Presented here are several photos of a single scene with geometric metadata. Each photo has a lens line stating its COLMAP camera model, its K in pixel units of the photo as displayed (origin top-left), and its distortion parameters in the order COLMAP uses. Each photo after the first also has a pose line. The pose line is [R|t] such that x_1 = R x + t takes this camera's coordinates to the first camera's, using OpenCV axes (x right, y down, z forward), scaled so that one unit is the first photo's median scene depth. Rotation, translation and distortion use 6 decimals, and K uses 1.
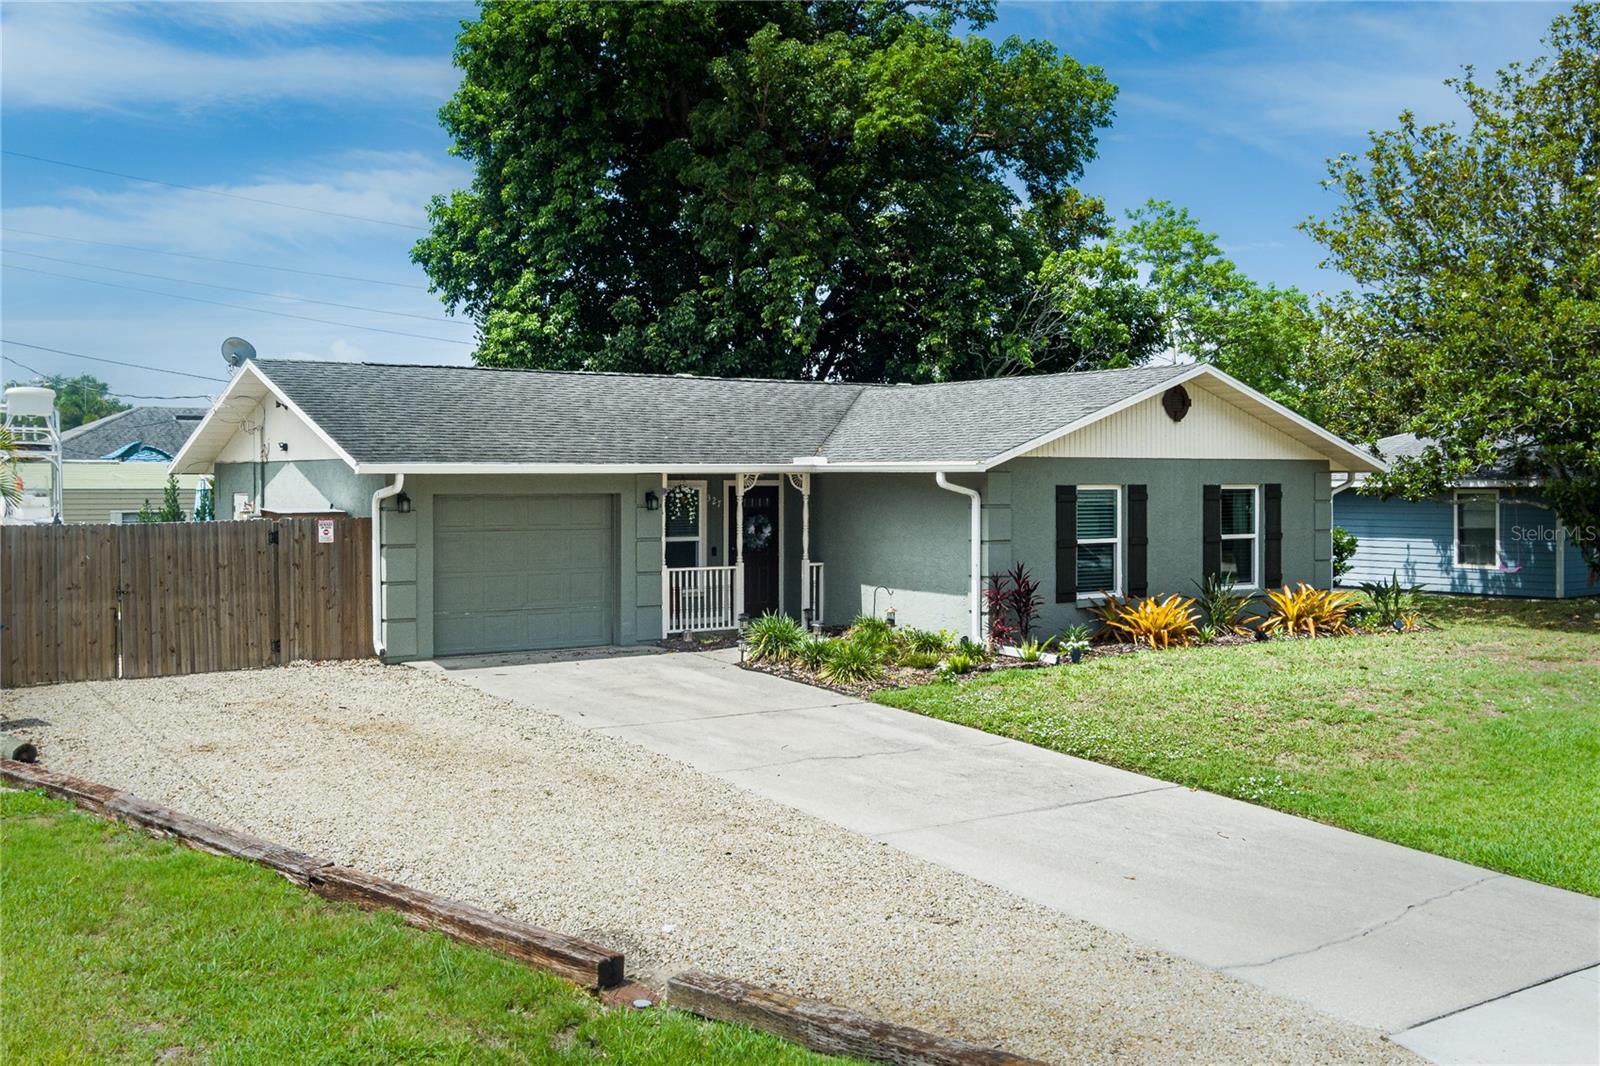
lens RADIAL K [[1543.3, 0, 828.8], [0, 1543.3, 529.9], [0, 0, 1]] dist [-0.099018, -0.000591]
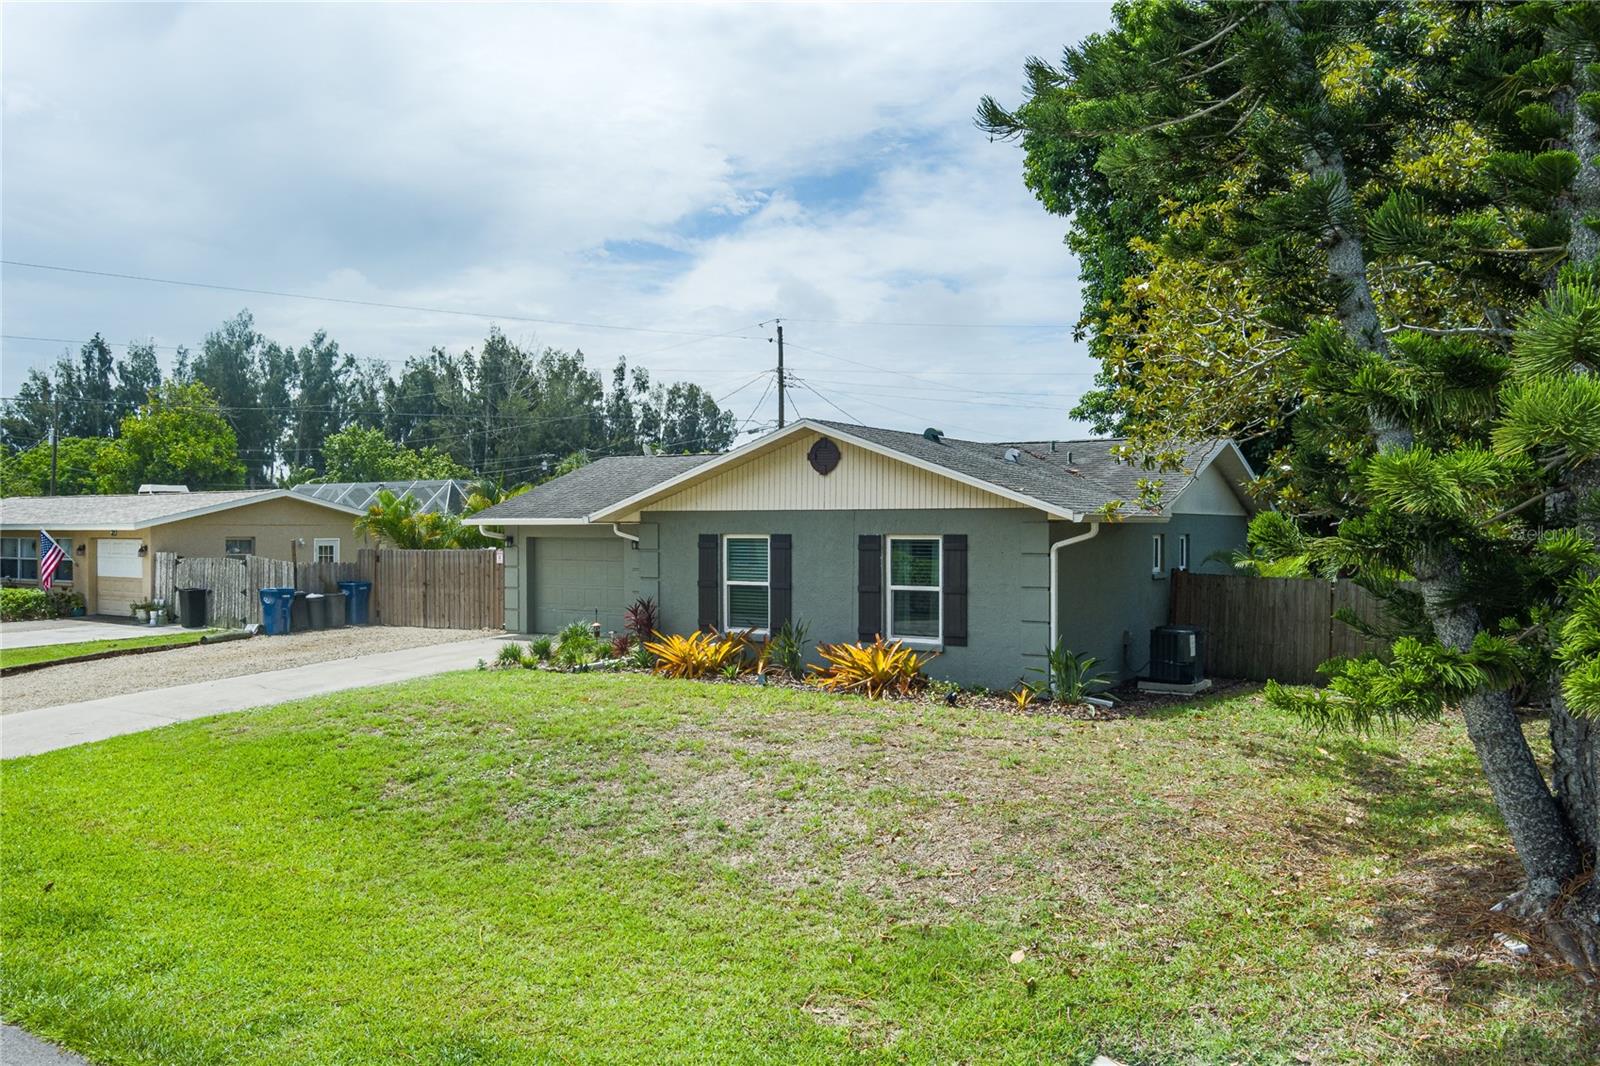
lens RADIAL K [[1287.6, 0, 790.6], [0, 1287.6, 522.8], [0, 0, 1]] dist [-0.070320, 0.005944]
pose [[0.368674, -0.003720, -0.929551, 1.138070], [-0.029991, 0.999424, -0.015895, -0.024631], [0.929075, 0.033739, 0.368350, 0.717844]]
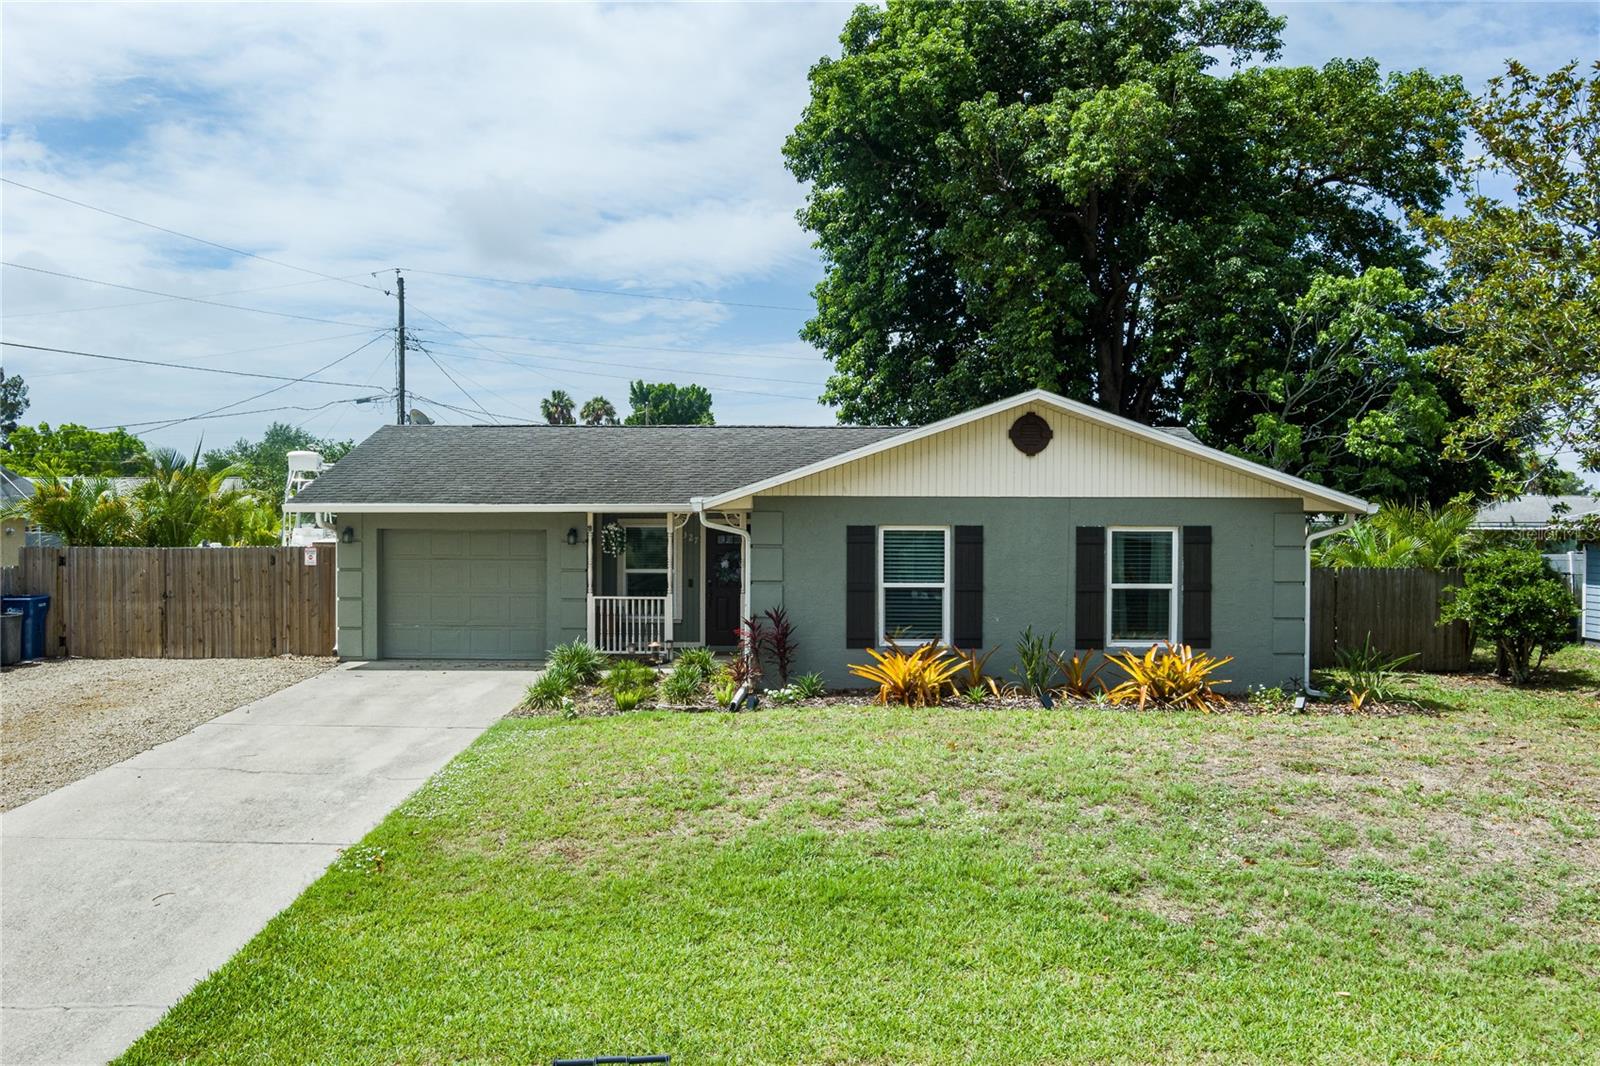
lens RADIAL K [[1261.8, 0, 830.5], [0, 1261.8, 536.2], [0, 0, 1]] dist [-0.077692, 0.005122]
pose [[0.818290, 0.011978, -0.574681, 0.607089], [-0.022497, 0.999684, -0.011198, -0.013726], [0.574365, 0.022092, 0.818301, 0.364037]]
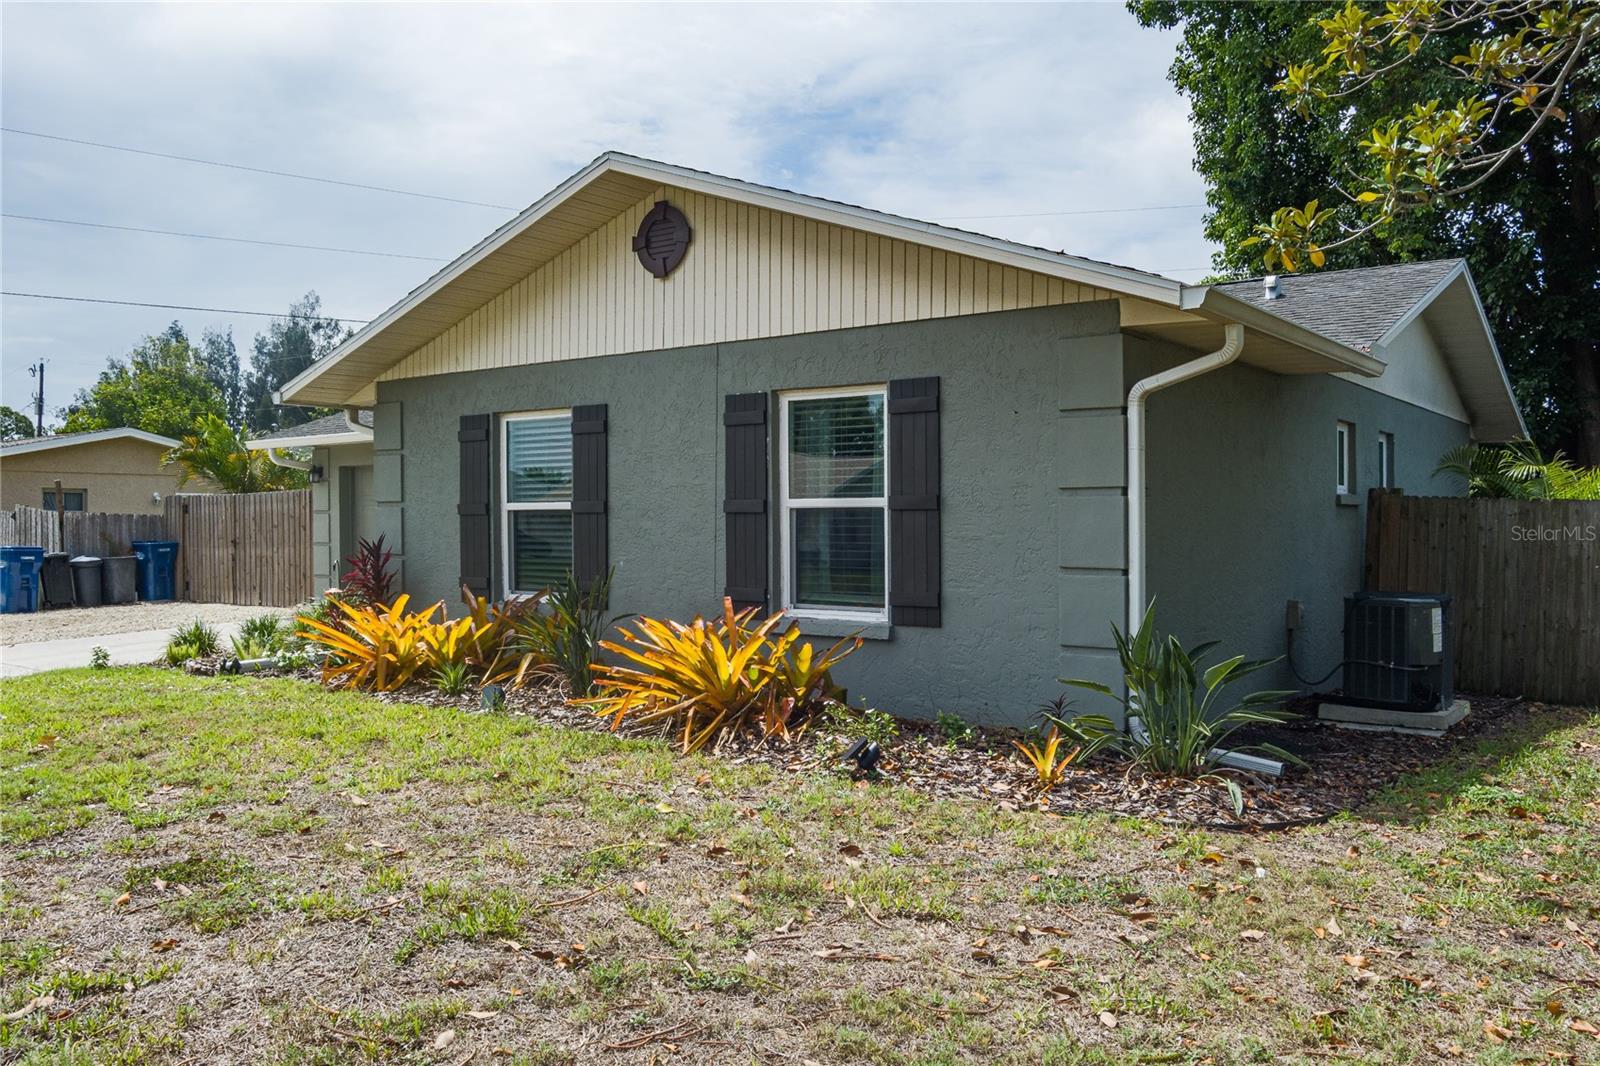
lens RADIAL K [[1287.6, 0, 790.6], [0, 1287.6, 522.8], [0, 0, 1]] dist [-0.070320, 0.005944]
pose [[0.292475, -0.000606, -0.956273, 0.714931], [-0.029218, 0.999527, -0.009570, 0.016568], [0.955827, 0.030739, 0.292319, 1.005216]]
